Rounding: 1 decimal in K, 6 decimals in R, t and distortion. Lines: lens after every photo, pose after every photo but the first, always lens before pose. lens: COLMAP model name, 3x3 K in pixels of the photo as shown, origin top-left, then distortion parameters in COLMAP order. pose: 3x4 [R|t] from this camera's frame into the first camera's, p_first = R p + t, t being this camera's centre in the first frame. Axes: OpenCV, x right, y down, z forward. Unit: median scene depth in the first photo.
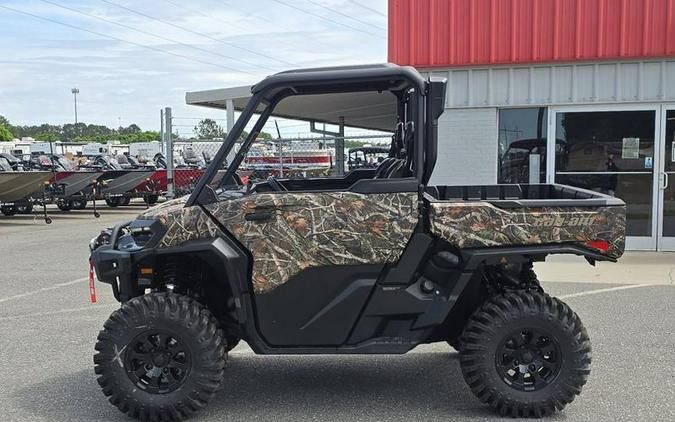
lens RADIAL K [[890.8, 0, 338.1], [0, 890.8, 254.2], [0, 0, 1]] dist [0.212071, -0.674550]
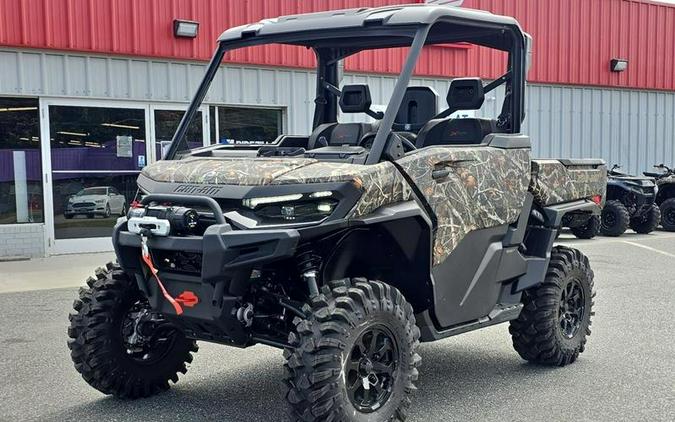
lens RADIAL K [[890.8, 0, 338.1], [0, 890.8, 254.2], [0, 0, 1]] dist [0.212071, -0.674550]
pose [[0.611270, -0.069888, 0.788330, -0.807759], [0.090818, 0.995707, 0.017853, 0.008636], [-0.786194, 0.060682, 0.614993, 0.563437]]
